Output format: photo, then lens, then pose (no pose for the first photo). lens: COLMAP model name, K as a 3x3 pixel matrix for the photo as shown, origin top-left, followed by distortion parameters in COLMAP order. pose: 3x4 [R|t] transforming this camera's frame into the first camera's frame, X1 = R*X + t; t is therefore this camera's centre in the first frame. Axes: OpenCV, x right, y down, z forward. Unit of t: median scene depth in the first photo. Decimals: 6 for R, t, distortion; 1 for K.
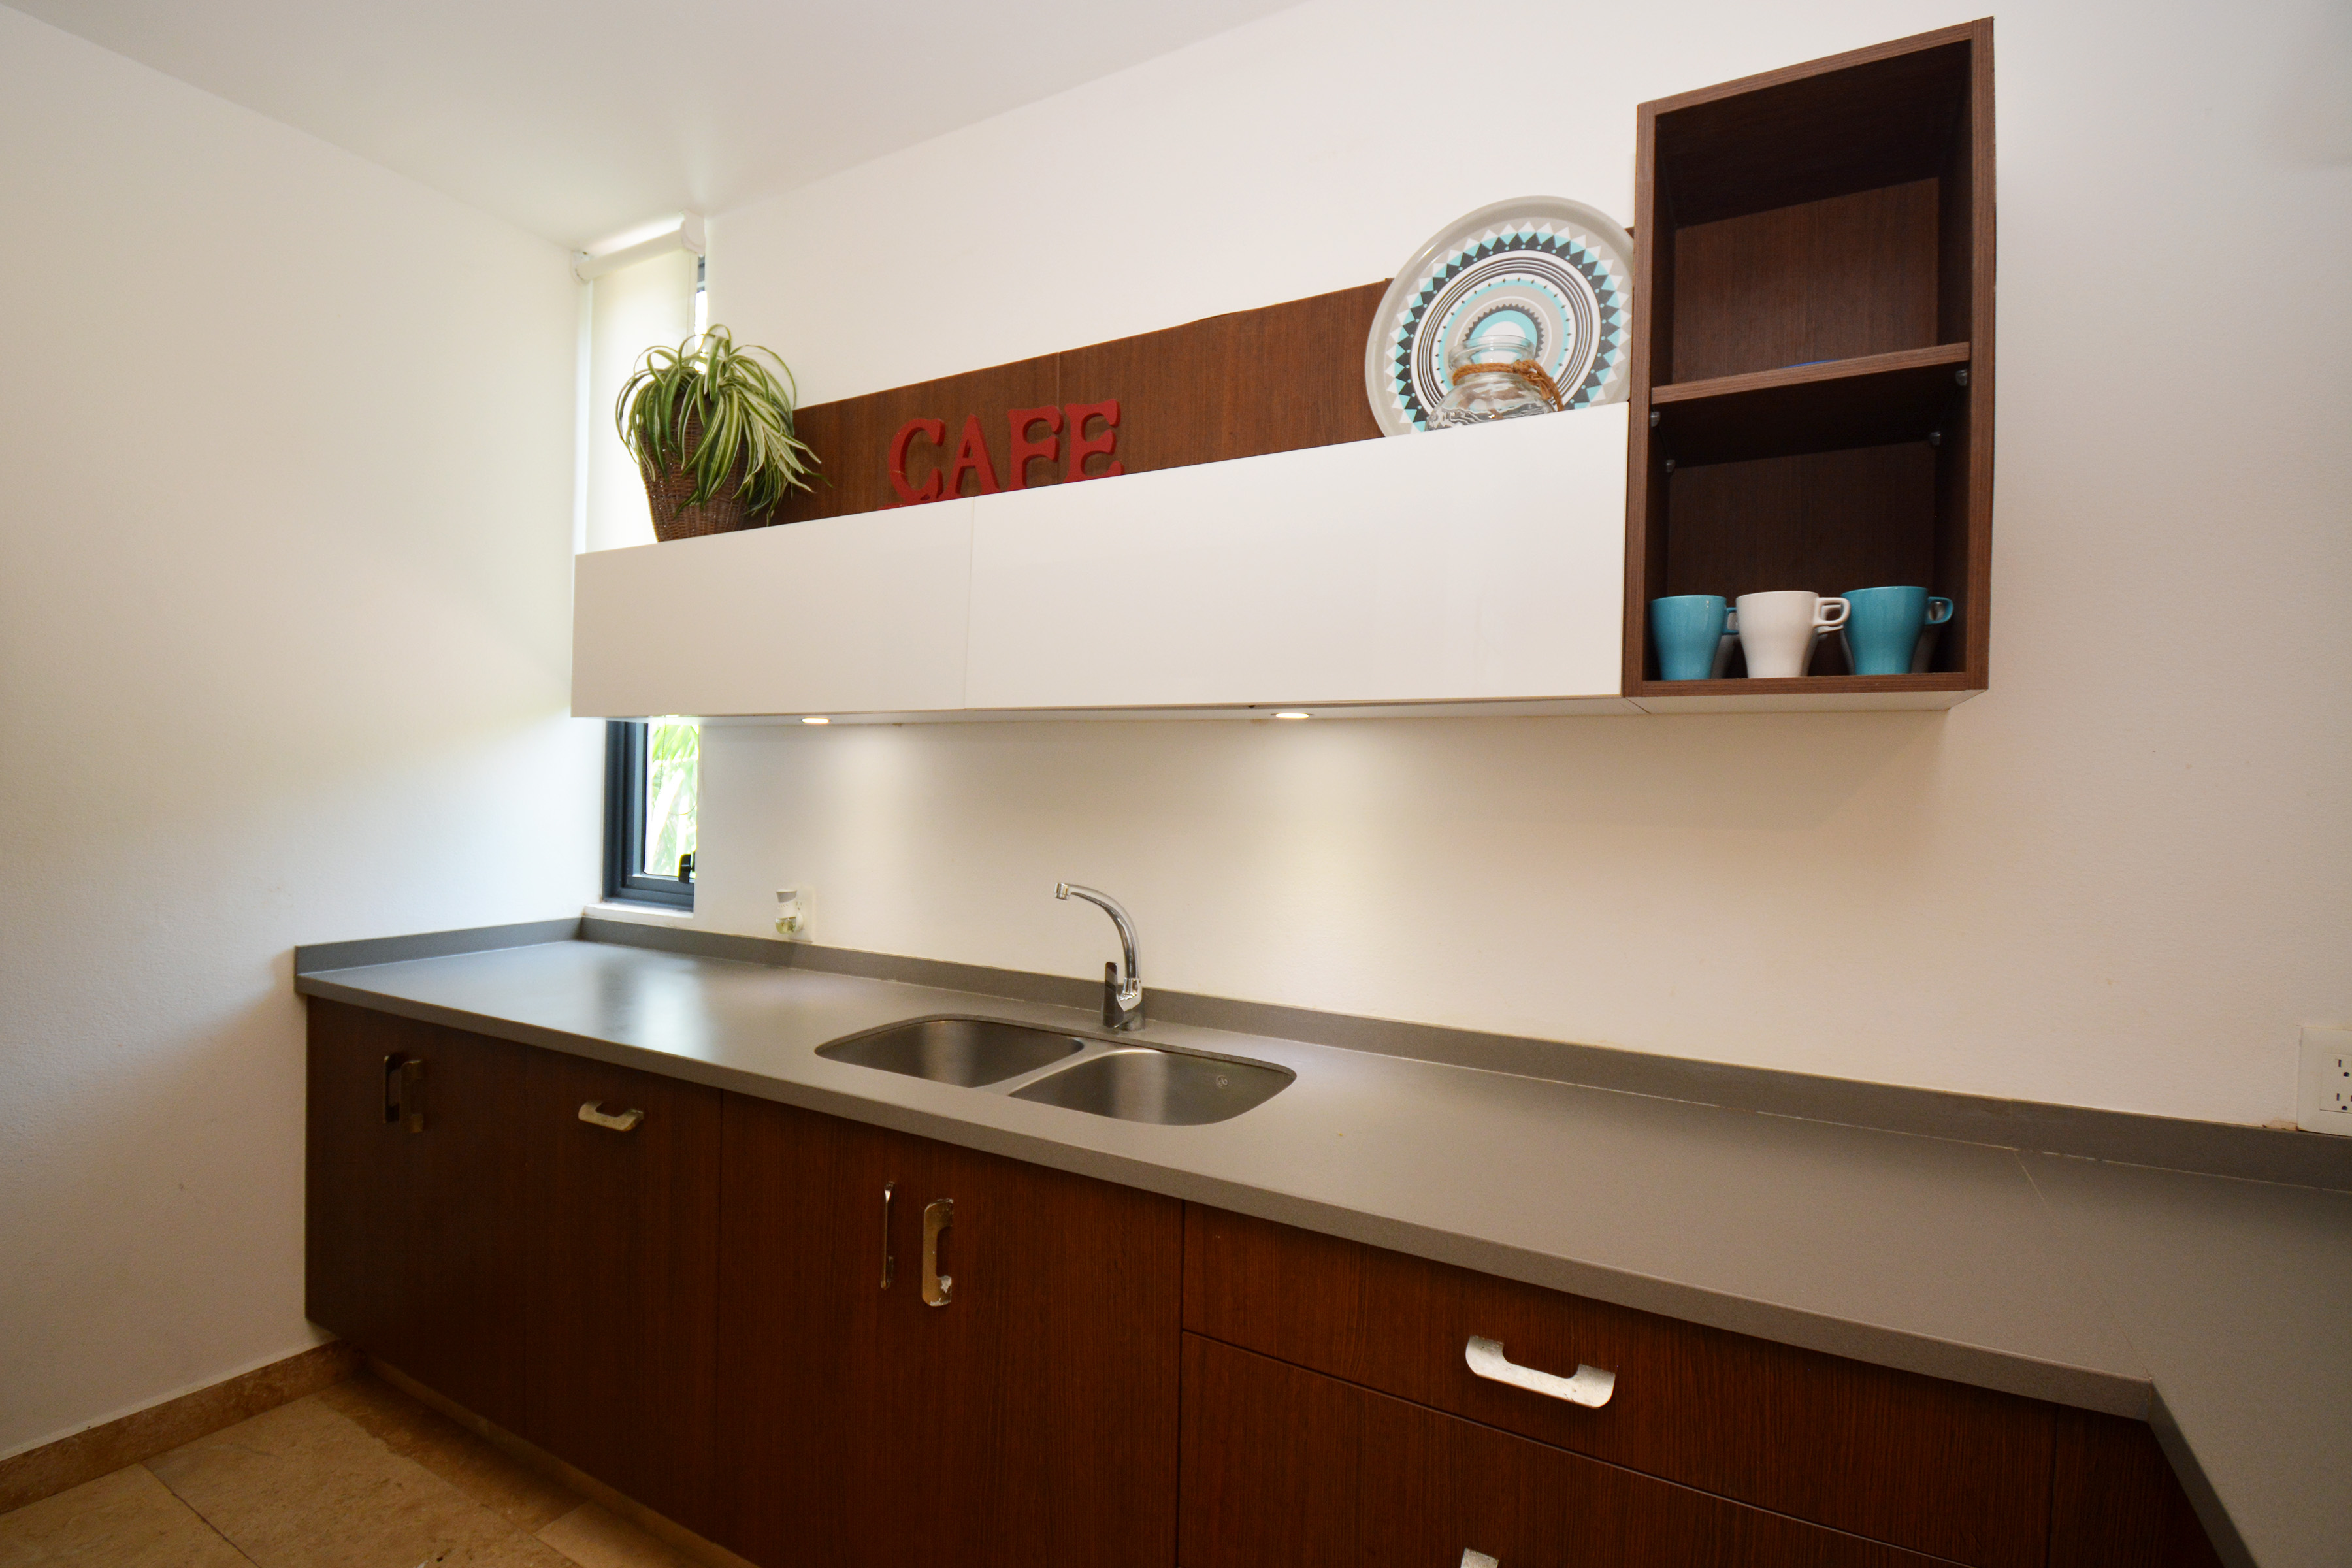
lens RADIAL K [[1050.6, 0, 1160.3], [0, 1050.6, 774.1], [0, 0, 1]] dist [0.017128, -0.028615]
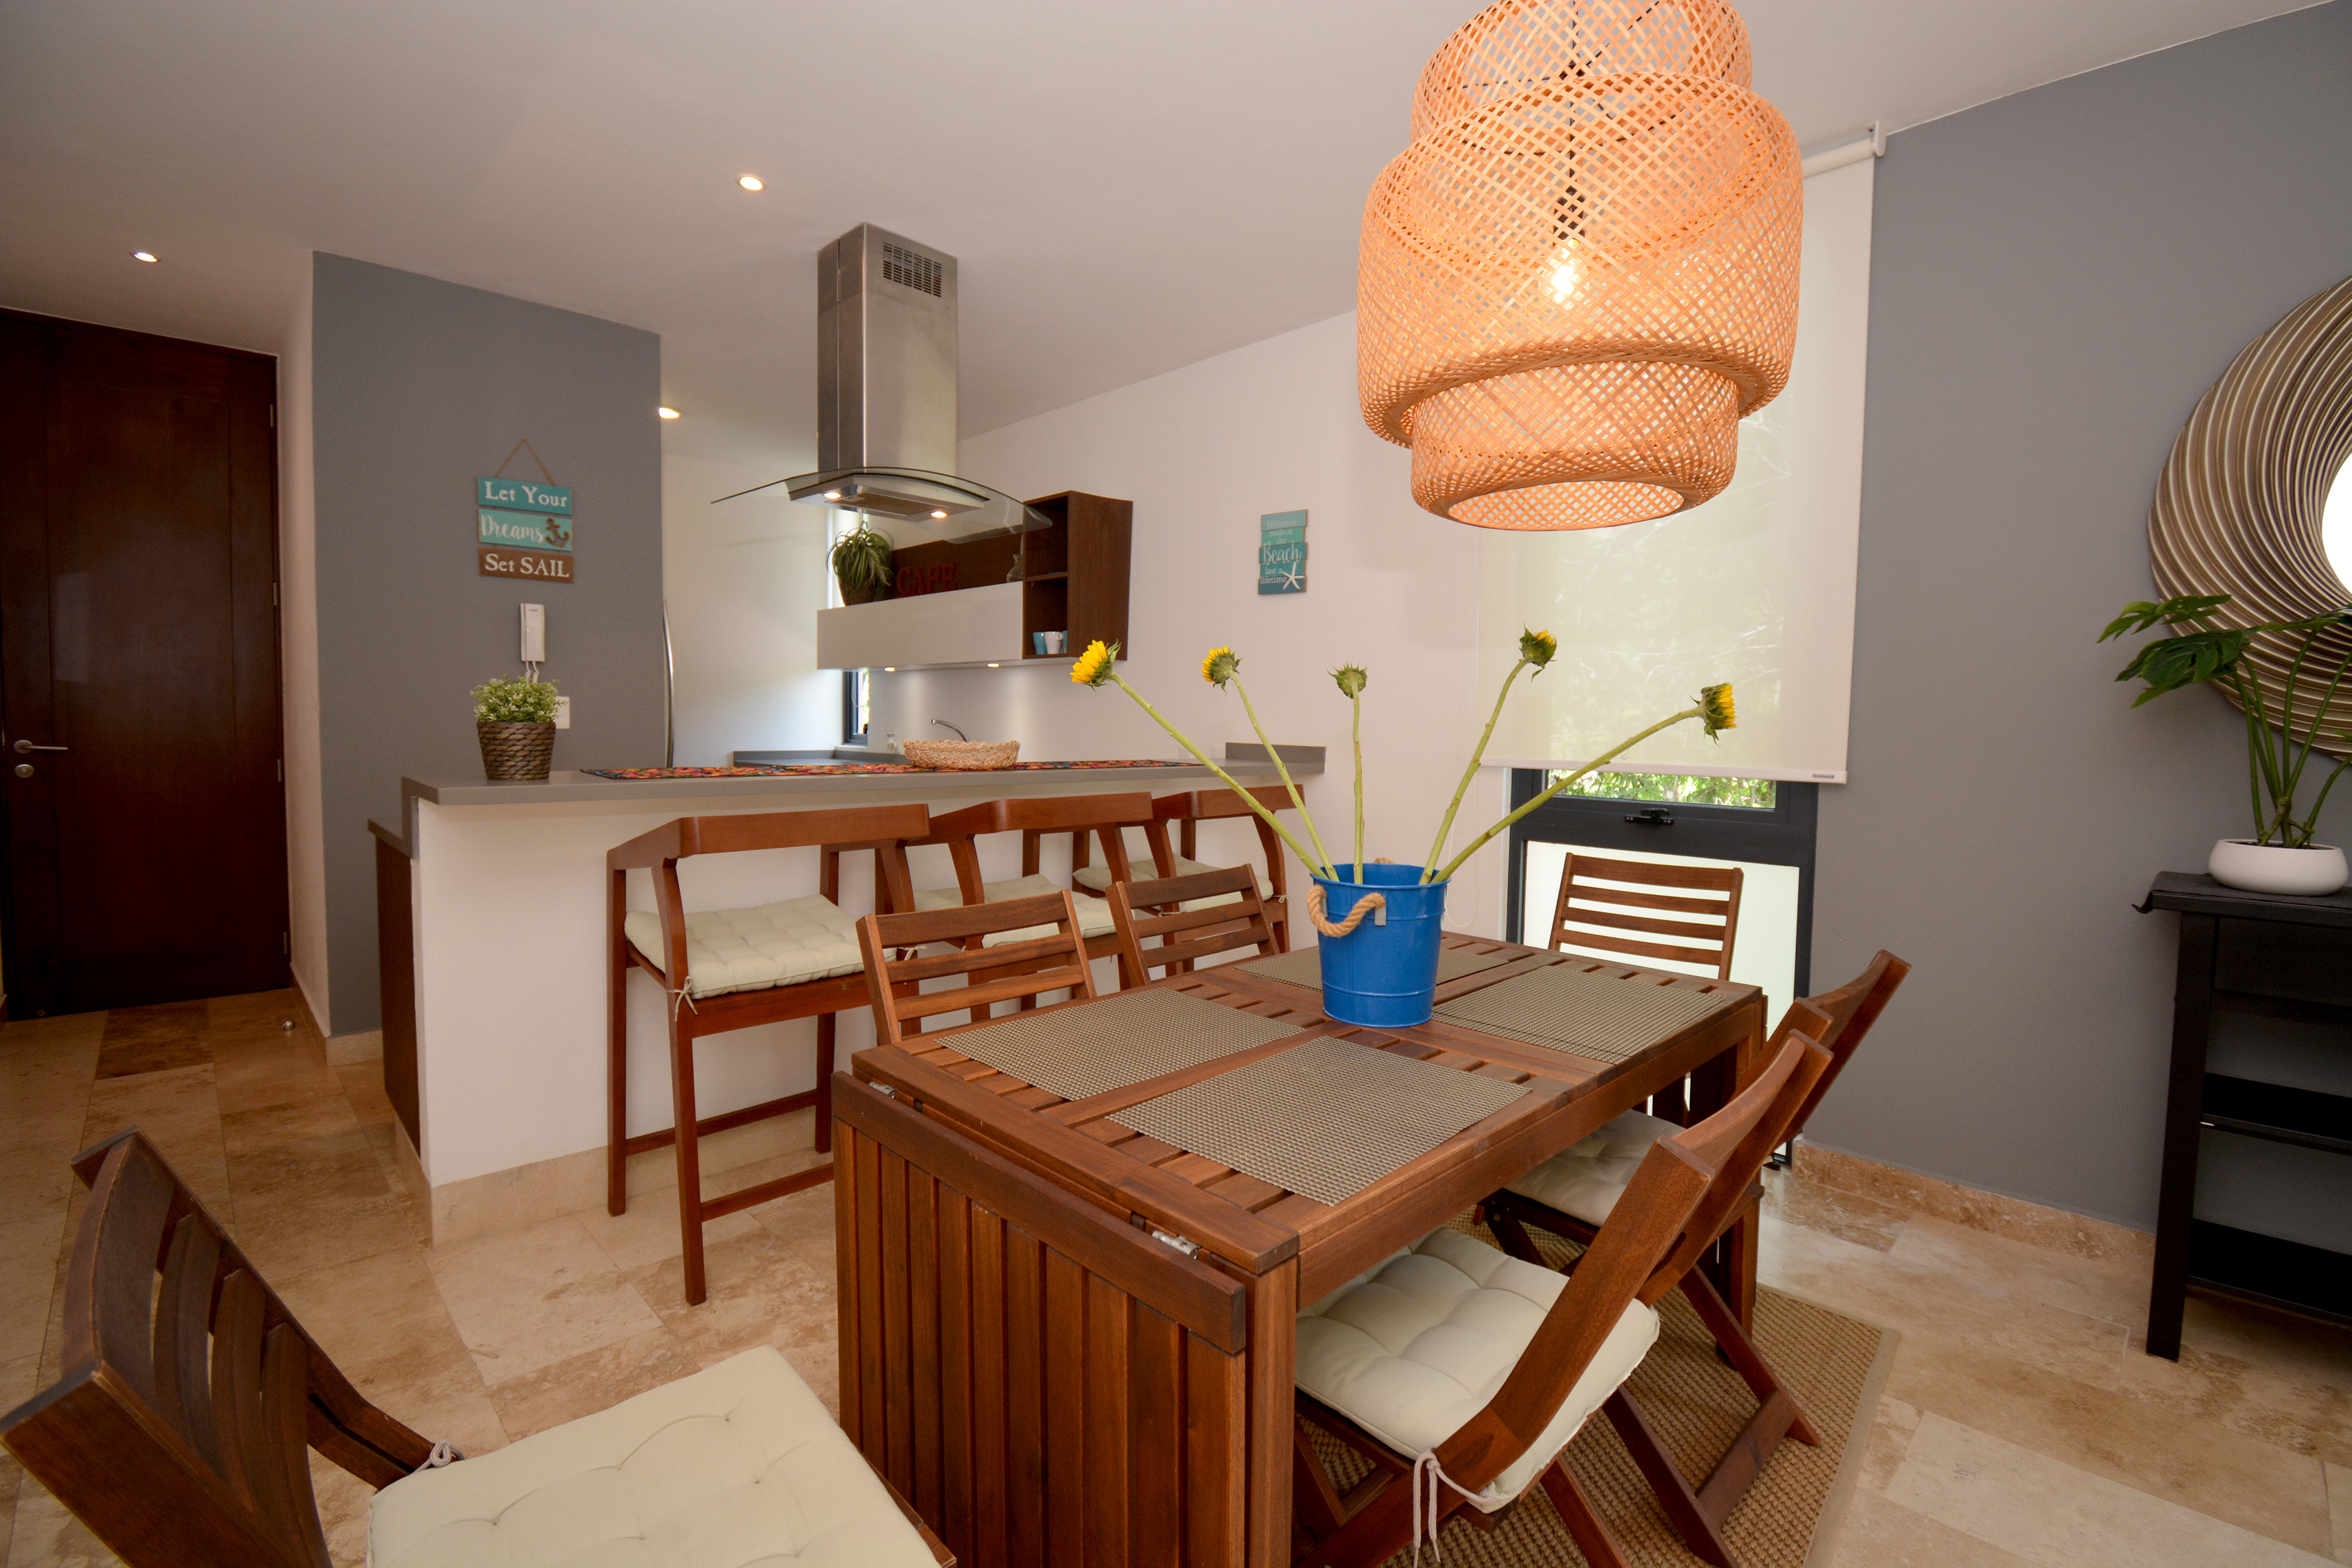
lens RADIAL K [[1032.0, 0, 1206.6], [0, 1032.0, 775.8], [0, 0, 1]] dist [0.019765, -0.027165]
pose [[0.961956, 0.010075, -0.273019, 1.498092], [0.005363, 0.998431, 0.055740, 0.100176], [0.273152, -0.055083, 0.960393, -1.723570]]
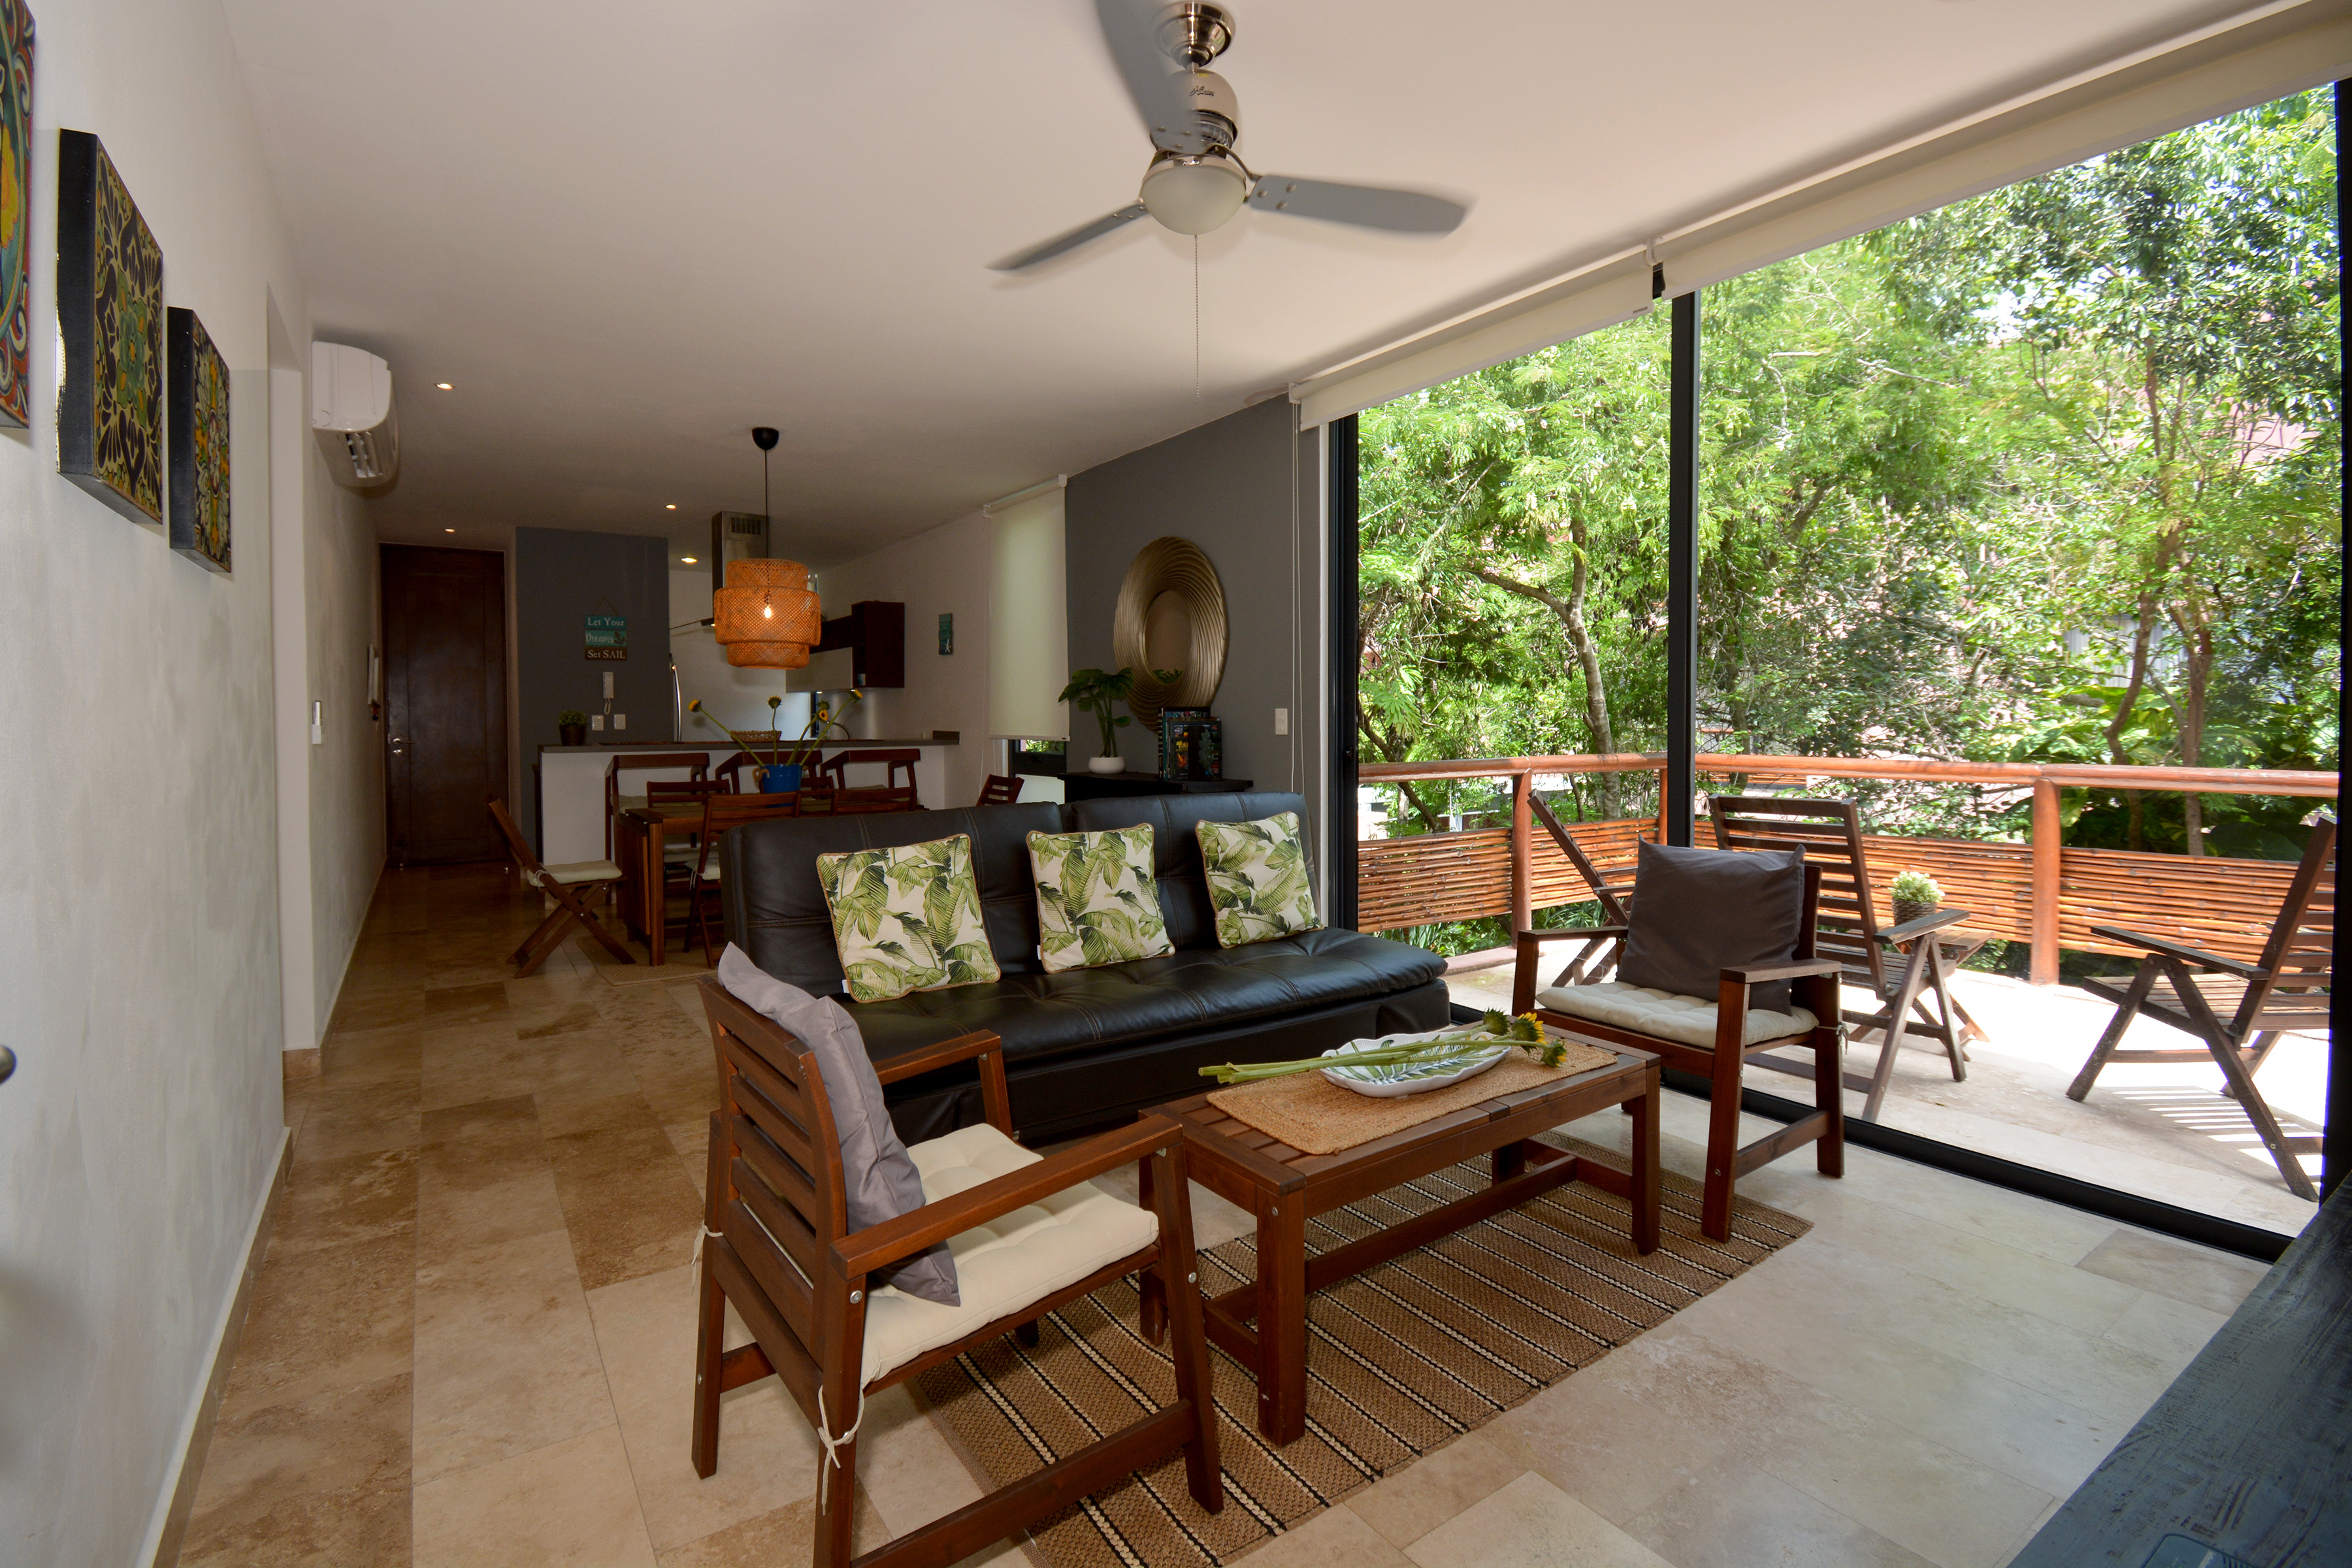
lens RADIAL K [[1074.6, 0, 1158.4], [0, 1074.6, 741.1], [0, 0, 1]] dist [0.019449, -0.031824]
pose [[0.889579, -0.013793, -0.456574, 3.977984], [0.026044, 0.999450, 0.020551, 0.131589], [0.456039, -0.030173, 0.889448, -3.217183]]
